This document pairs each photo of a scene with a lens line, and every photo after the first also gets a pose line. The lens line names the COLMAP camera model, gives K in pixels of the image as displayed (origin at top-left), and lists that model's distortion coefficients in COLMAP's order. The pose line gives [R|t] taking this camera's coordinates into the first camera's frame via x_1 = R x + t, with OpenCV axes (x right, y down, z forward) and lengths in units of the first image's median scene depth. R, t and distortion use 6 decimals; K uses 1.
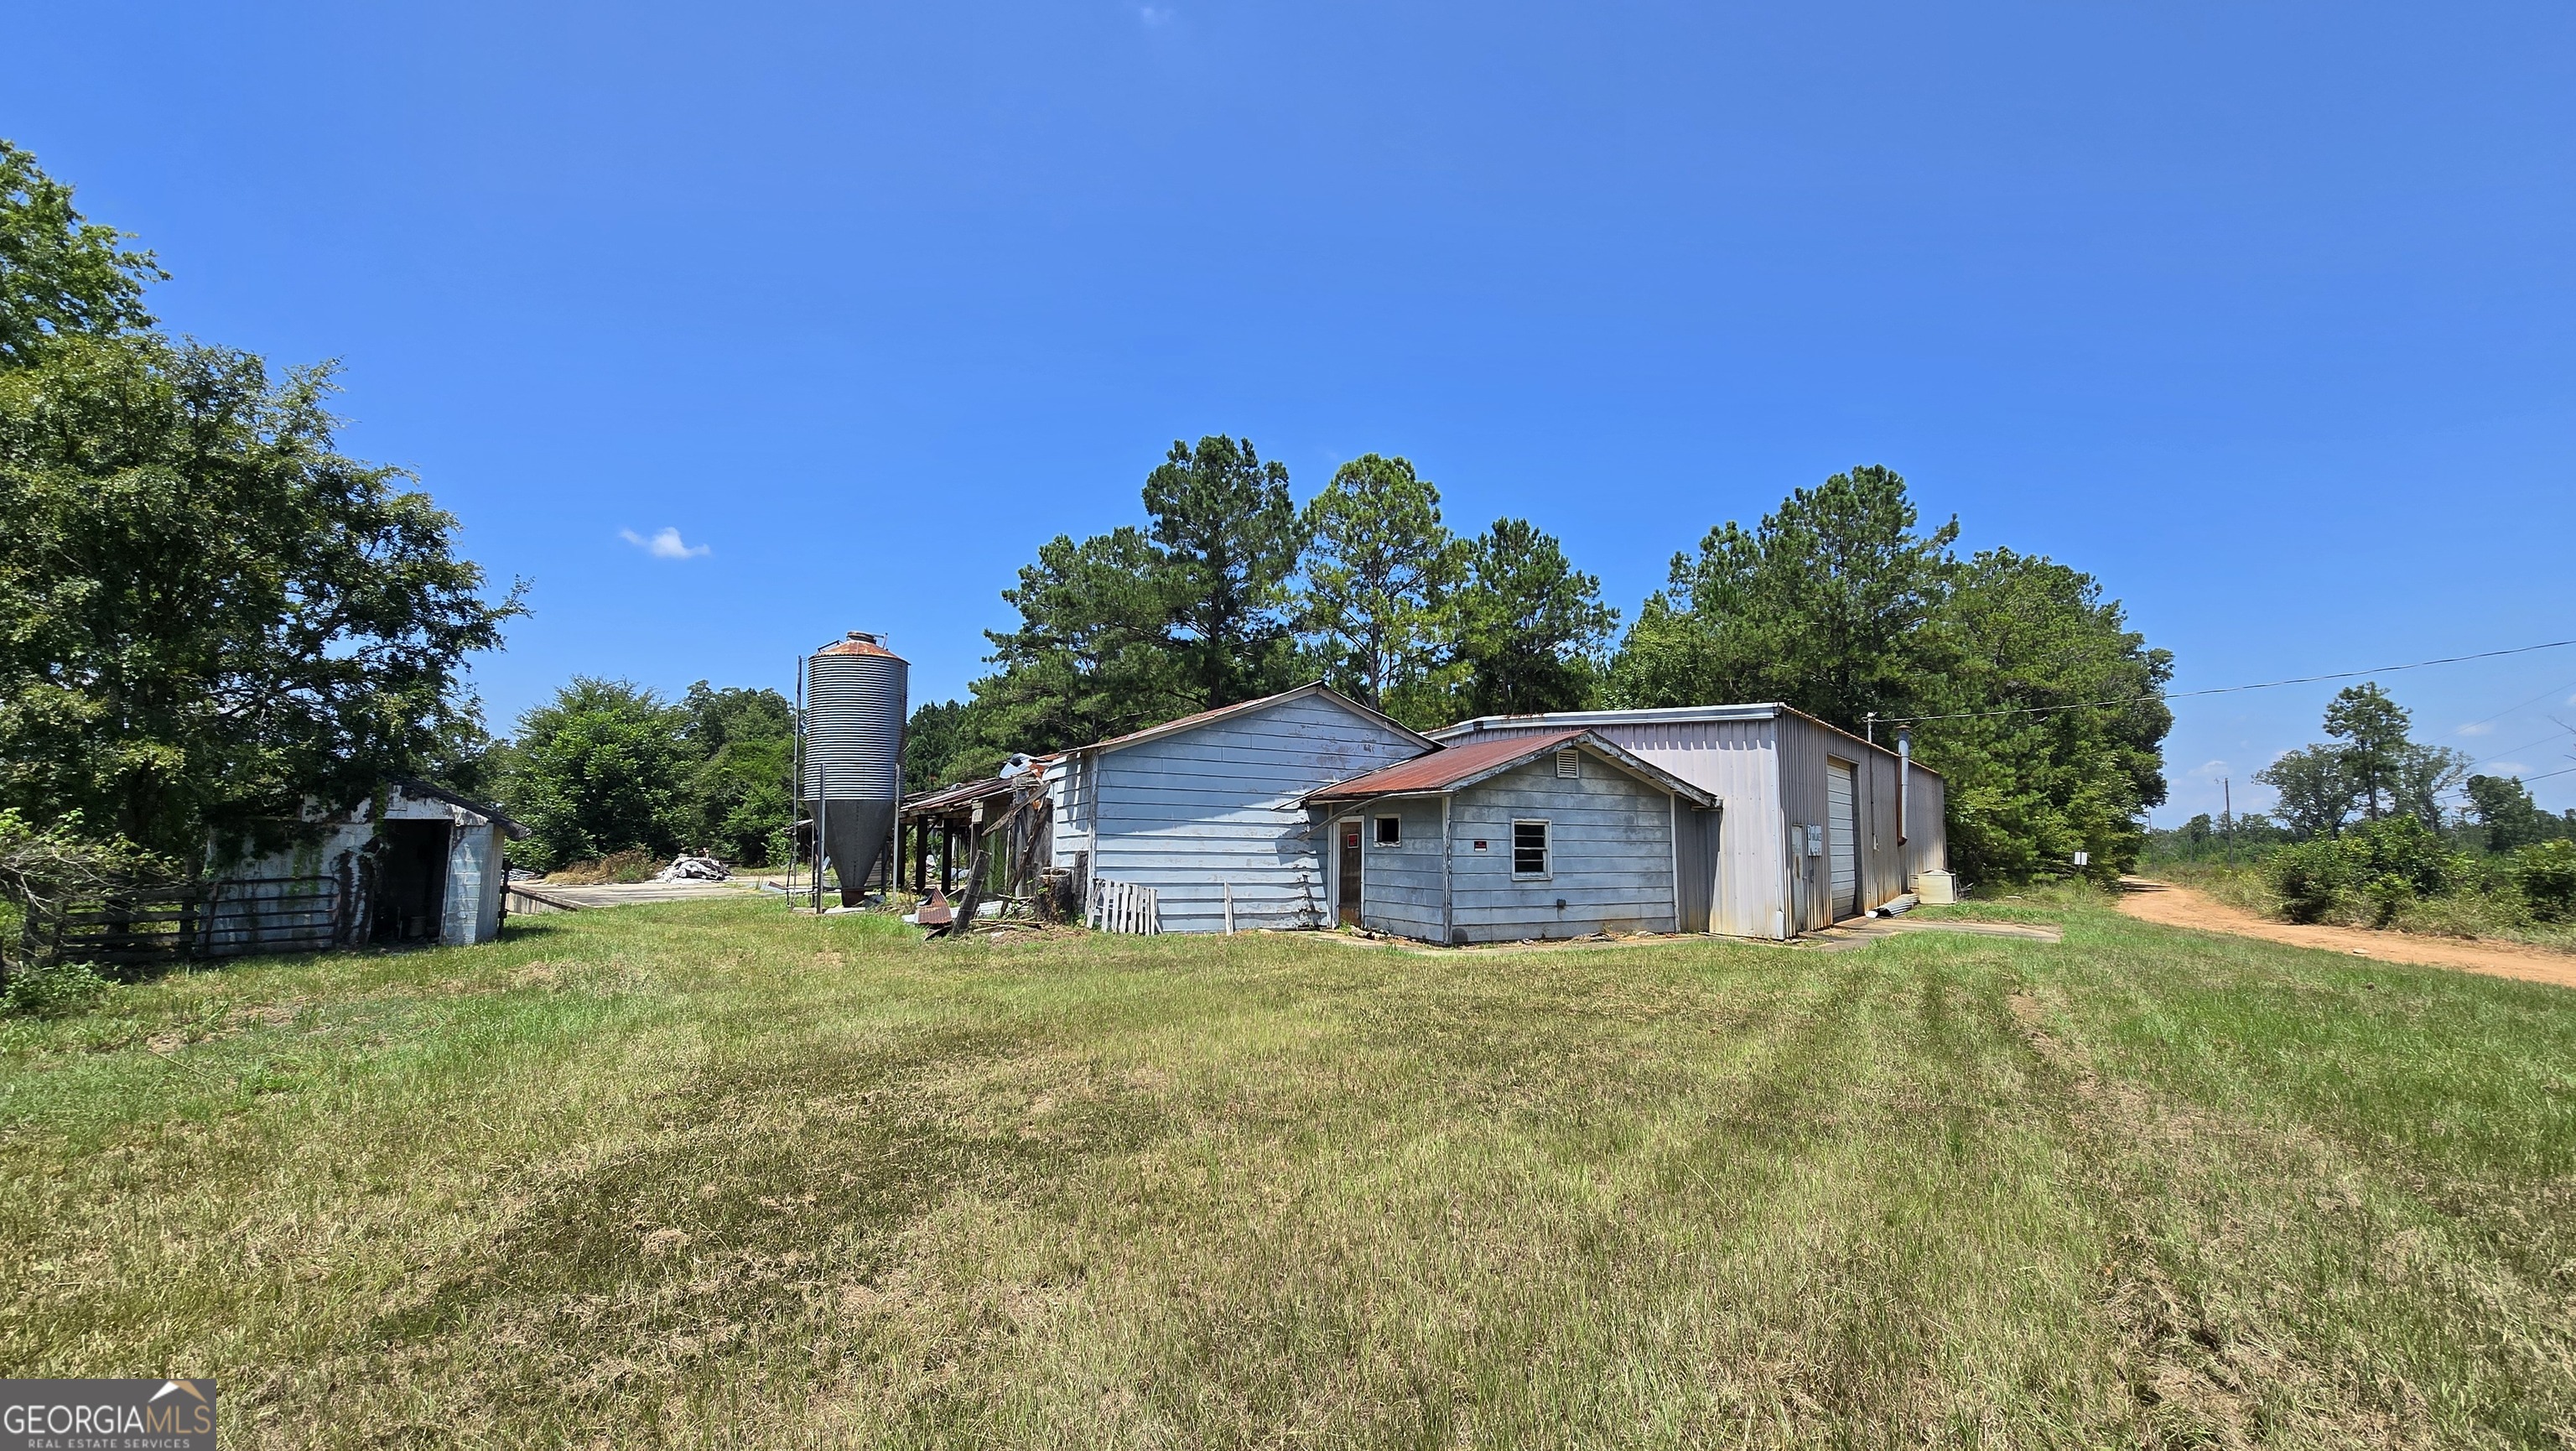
lens RADIAL K [[1047.9, 0, 1279.3], [0, 1047.9, 733.3], [0, 0, 1]] dist [-0.006508, 0.001112]
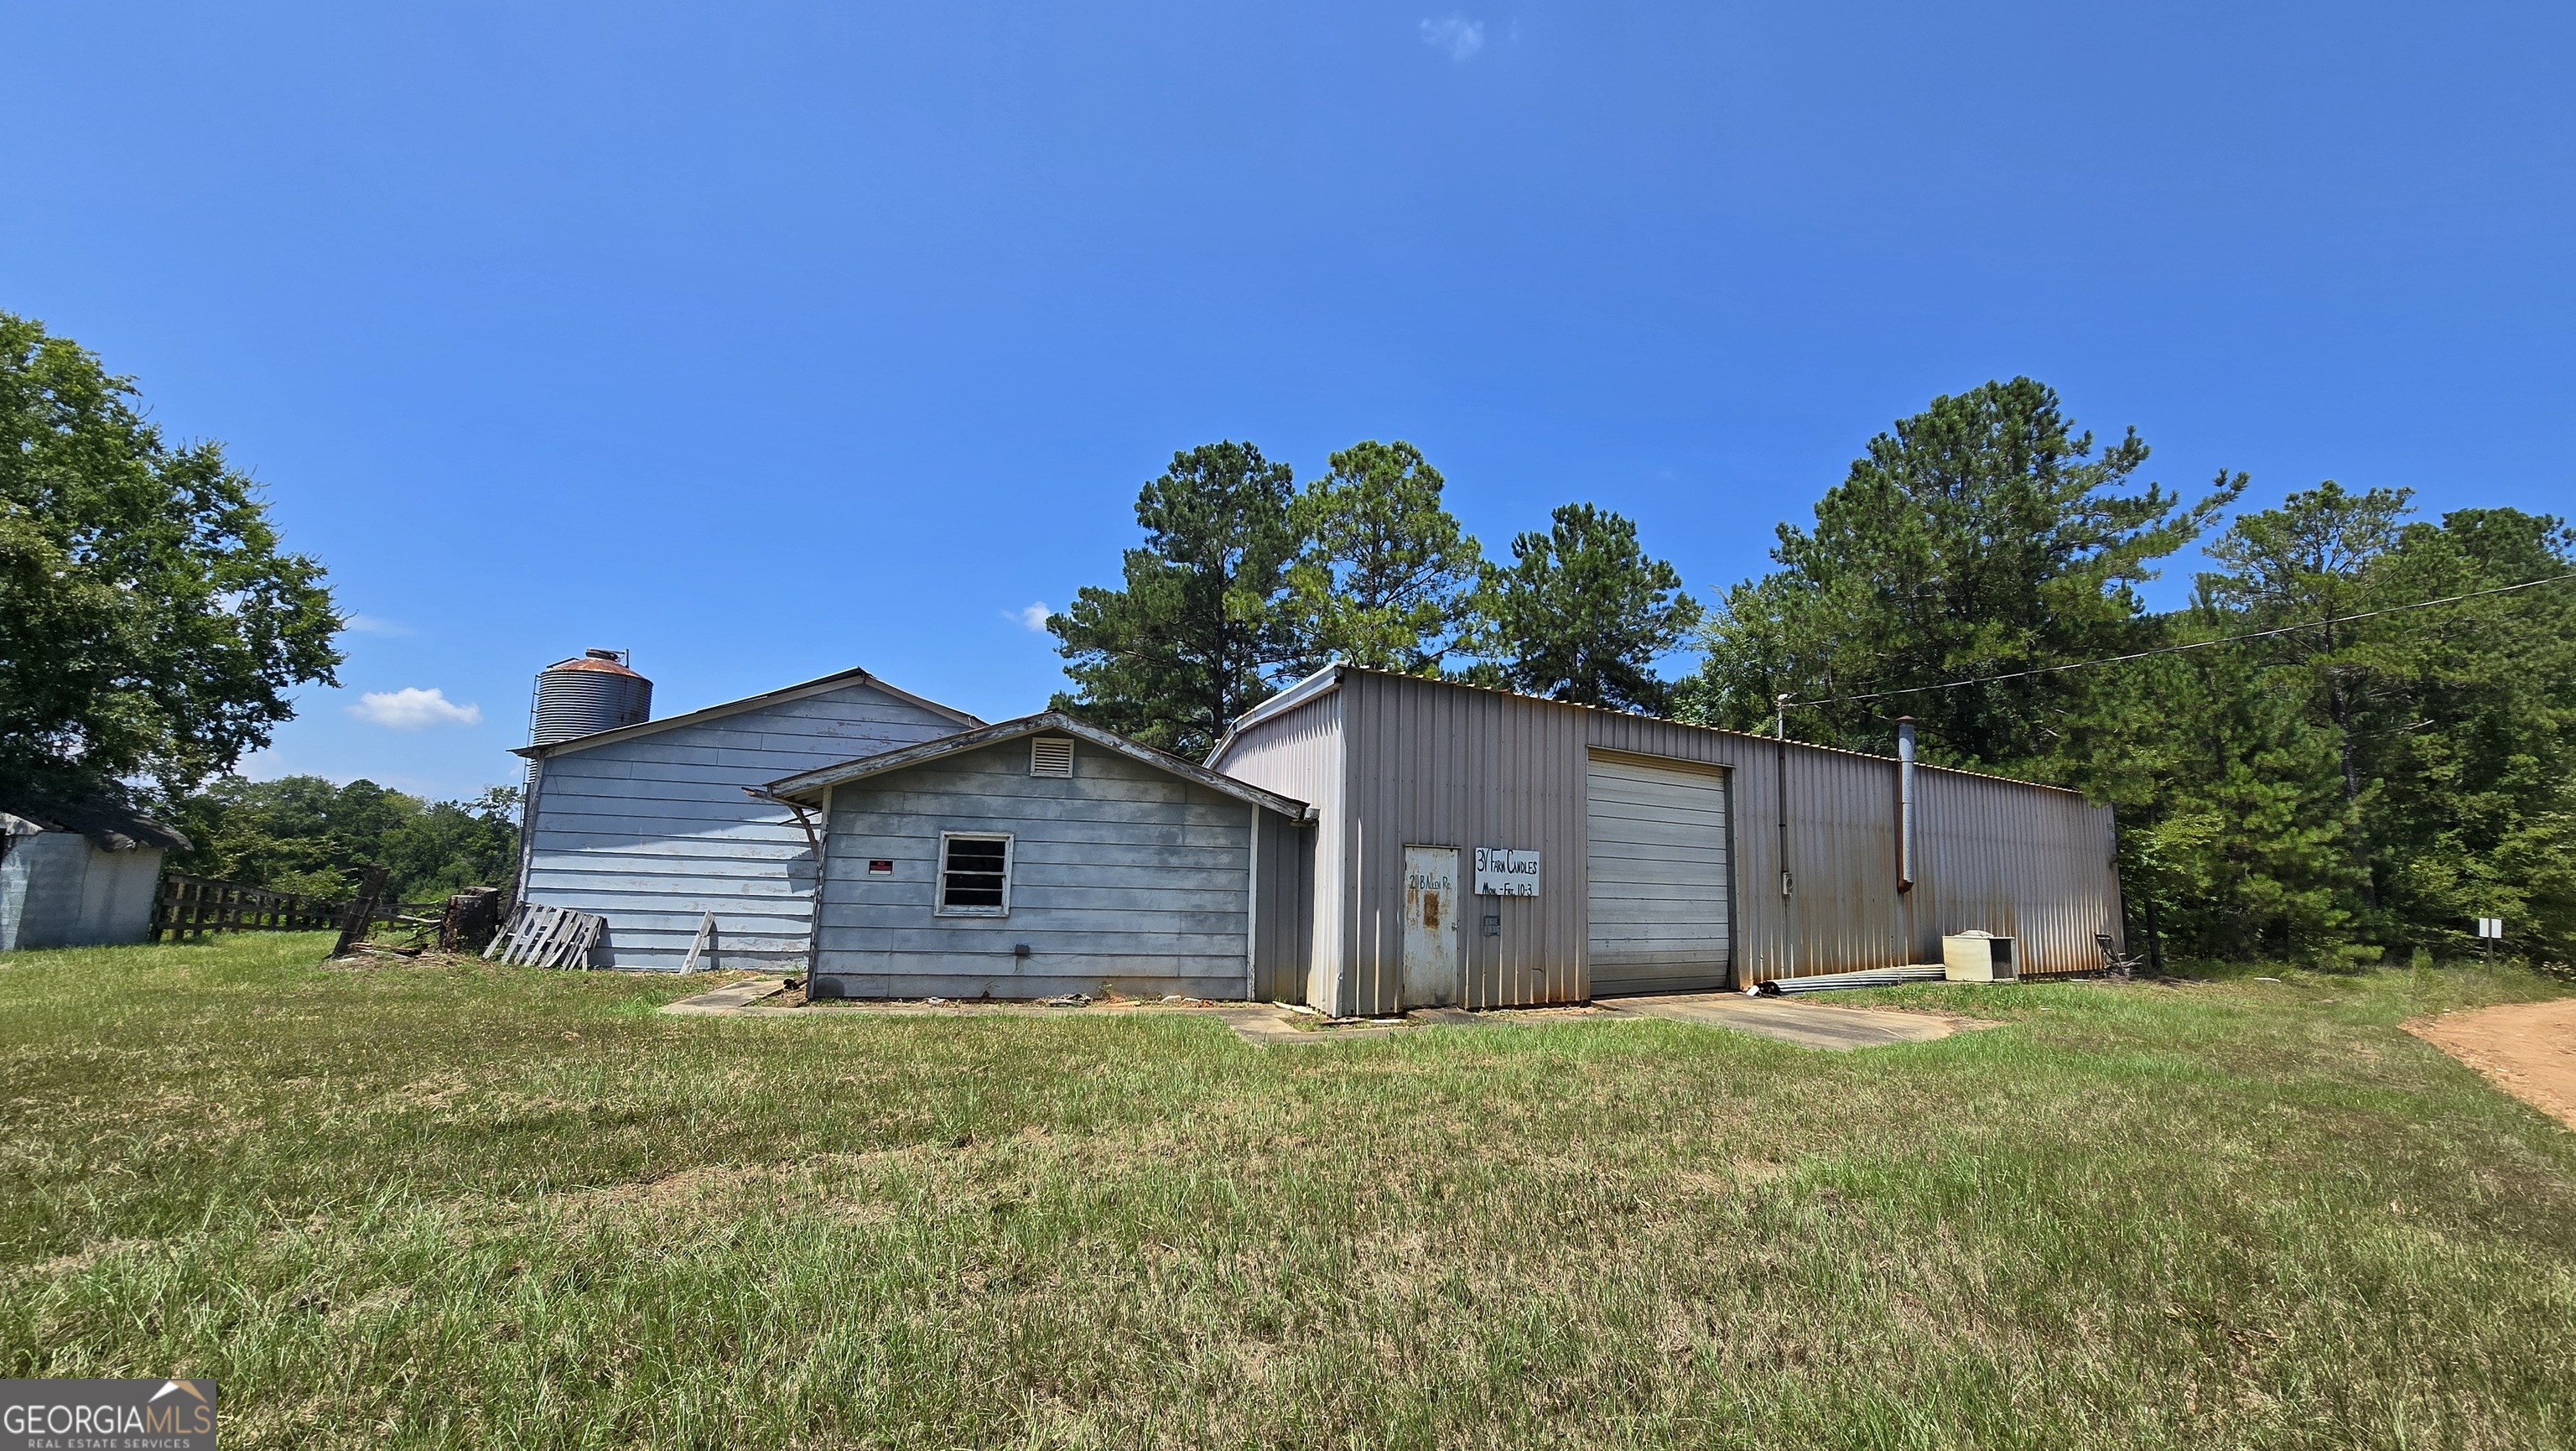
lens RADIAL K [[1047.9, 0, 1290.3], [0, 1047.9, 722.5], [0, 0, 1]] dist [-0.006508, 0.001112]
pose [[0.953496, -0.030926, -0.299814, 0.630243], [0.013480, 0.998102, -0.060085, 0.048624], [0.301103, 0.053249, 0.952104, 0.339623]]
